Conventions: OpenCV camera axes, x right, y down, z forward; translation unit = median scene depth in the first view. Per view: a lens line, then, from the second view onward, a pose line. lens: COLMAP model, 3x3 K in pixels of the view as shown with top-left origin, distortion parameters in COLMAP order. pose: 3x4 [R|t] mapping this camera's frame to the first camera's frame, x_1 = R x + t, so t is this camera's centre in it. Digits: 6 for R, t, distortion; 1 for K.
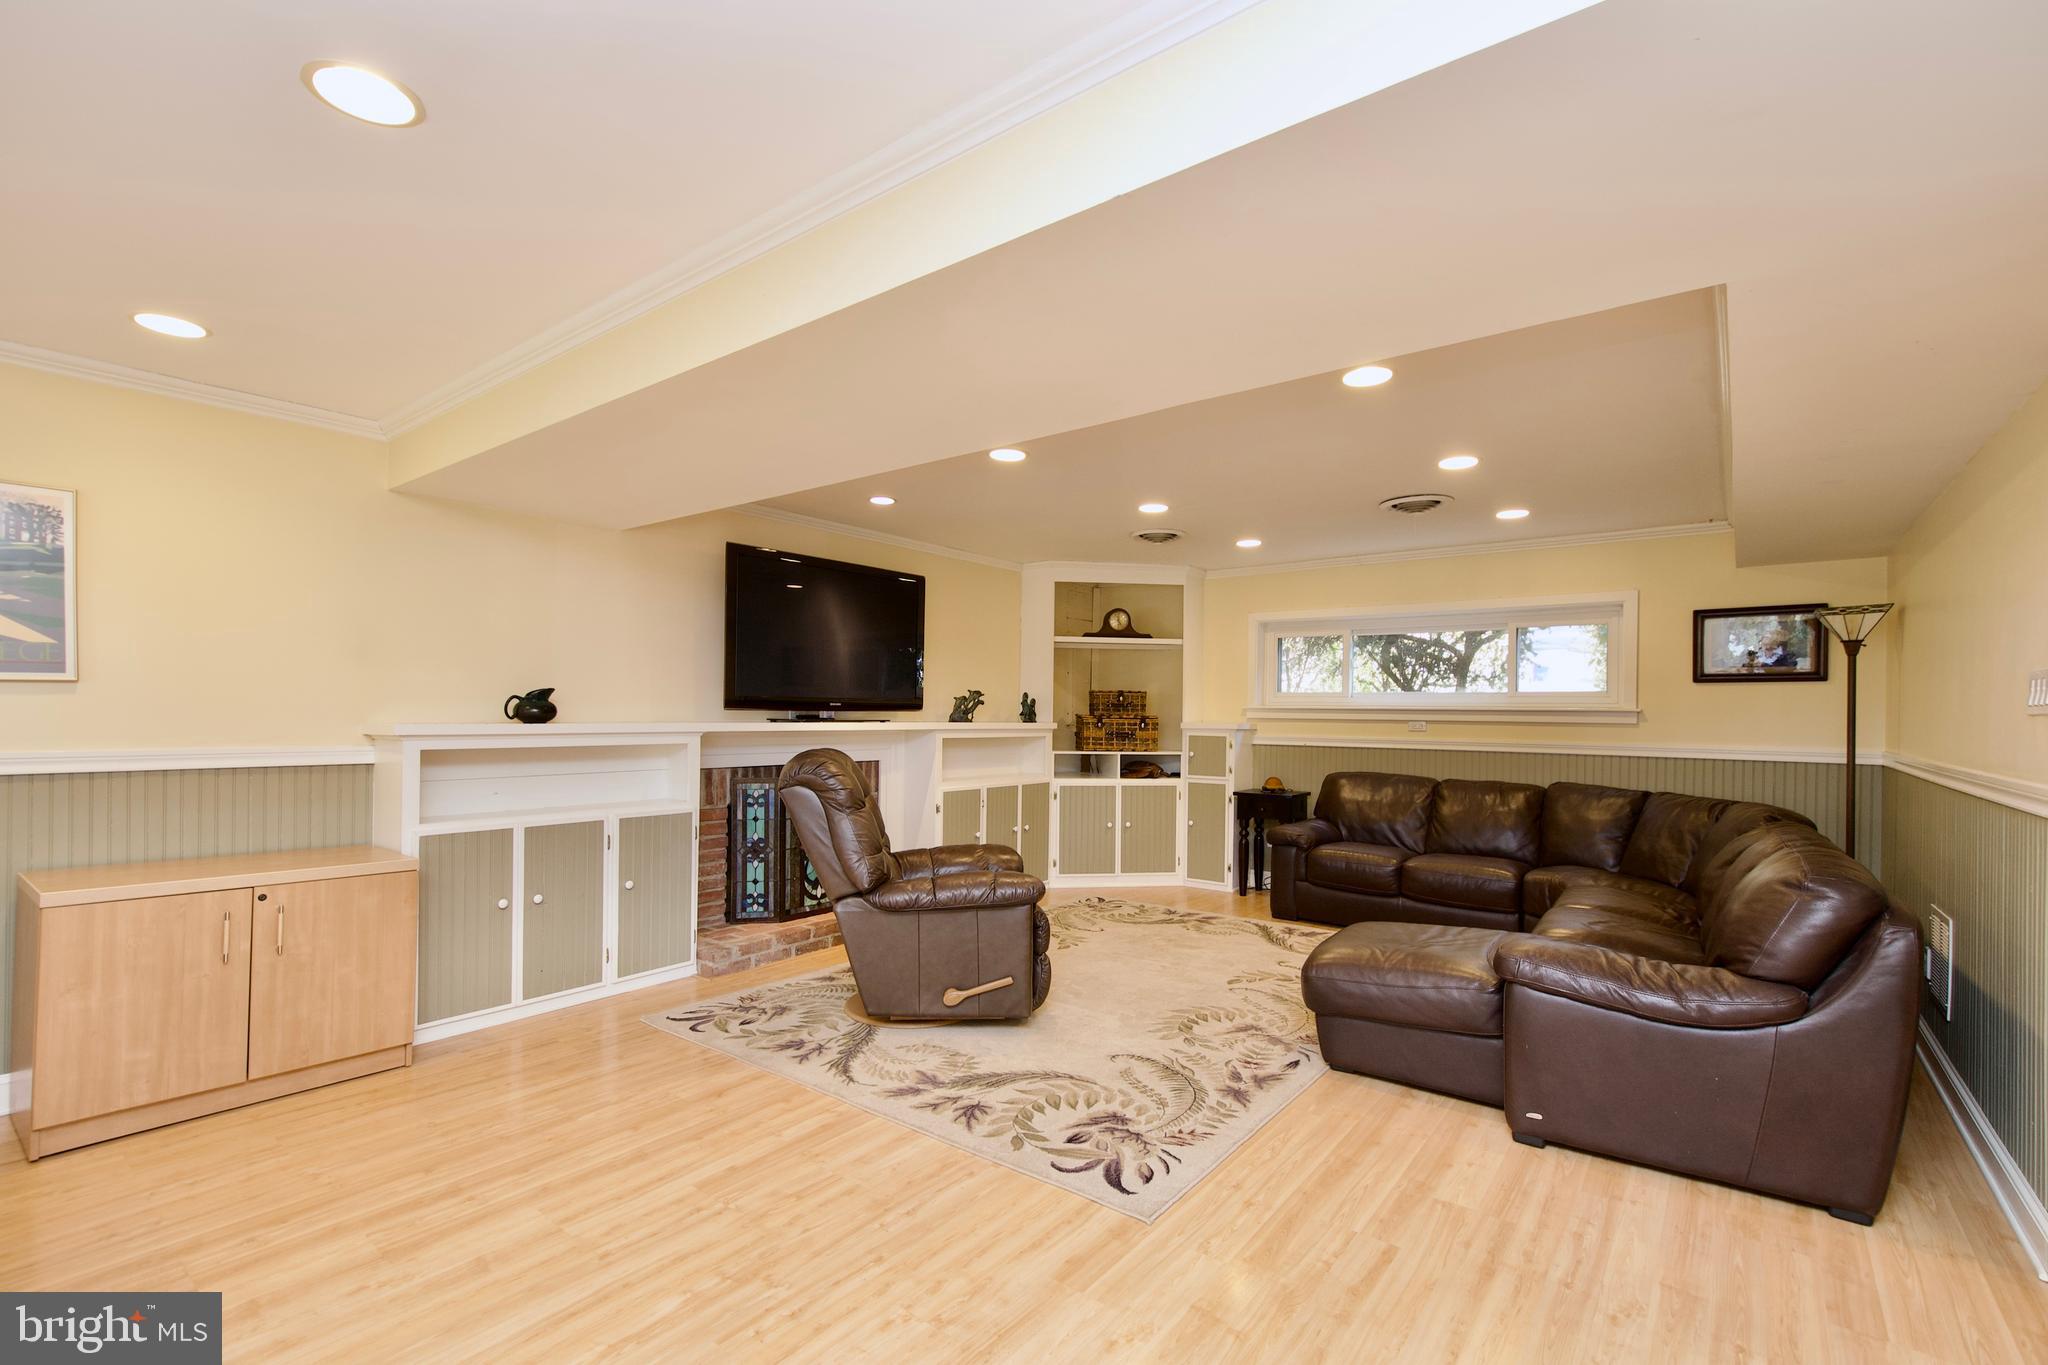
lens RADIAL K [[898.6, 0, 1041.9], [0, 898.6, 719.1], [0, 0, 1]] dist [0.007494, -0.005355]
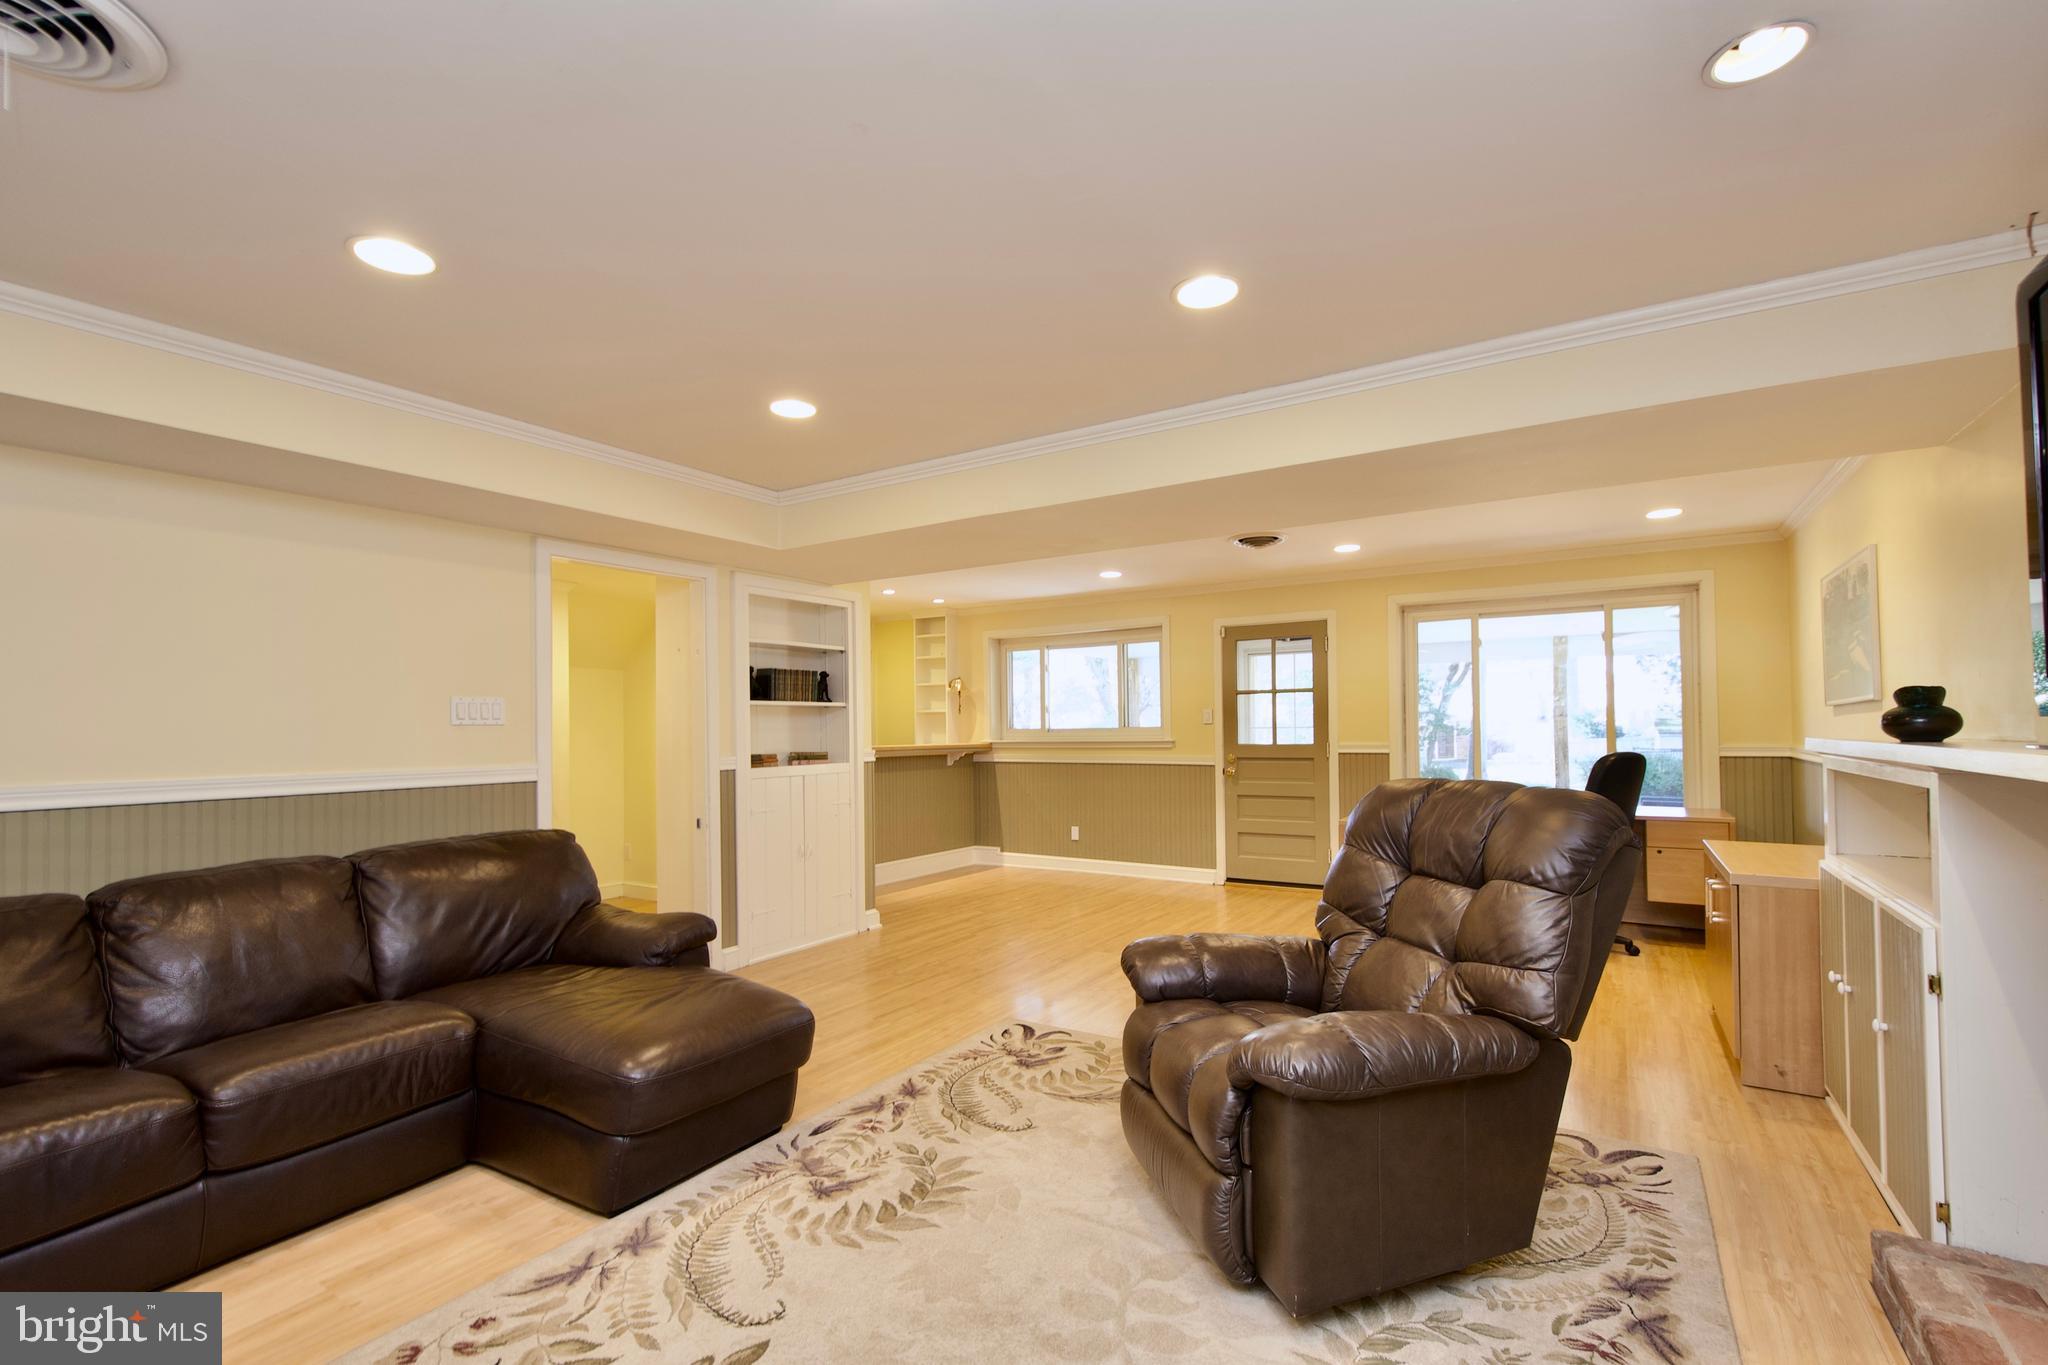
lens RADIAL K [[898.6, 0, 1034.6], [0, 898.6, 727.2], [0, 0, 1]] dist [0.007494, -0.005355]
pose [[-0.995868, -0.001988, -0.090787, 0.117479], [-0.002659, 0.999970, 0.007266, -0.007785], [0.090770, 0.007477, -0.995844, 1.421343]]
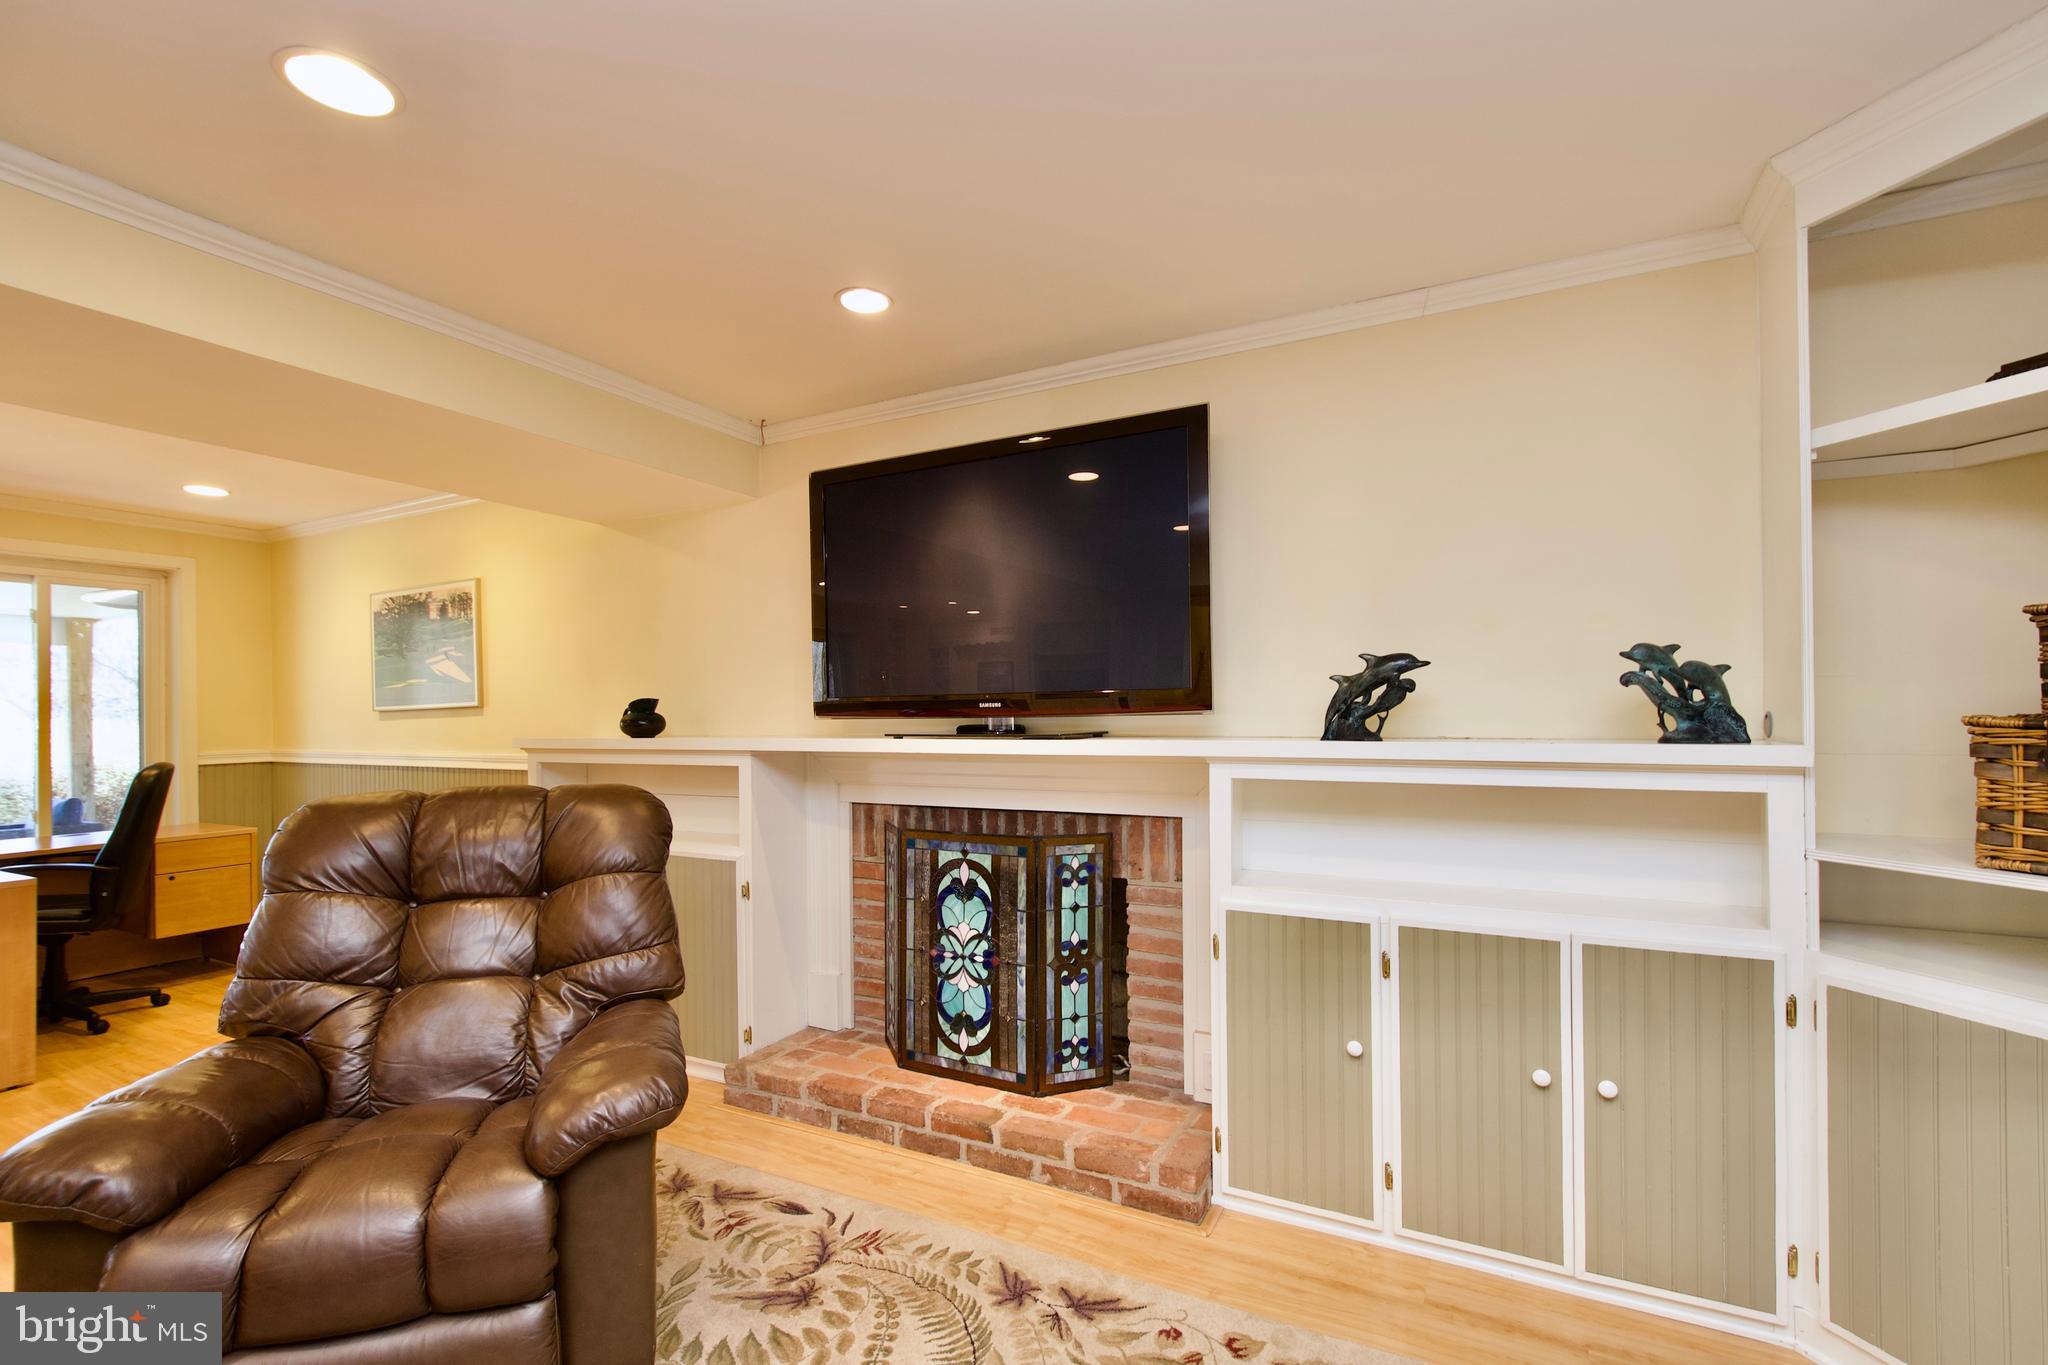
lens RADIAL K [[898.6, 0, 1049.8], [0, 898.6, 714.1], [0, 0, 1]] dist [0.007494, -0.005355]
pose [[0.183231, -0.013477, -0.982977, 0.370428], [0.005472, 0.999905, -0.012689, -0.004686], [0.983055, -0.003053, 0.183288, 1.114358]]
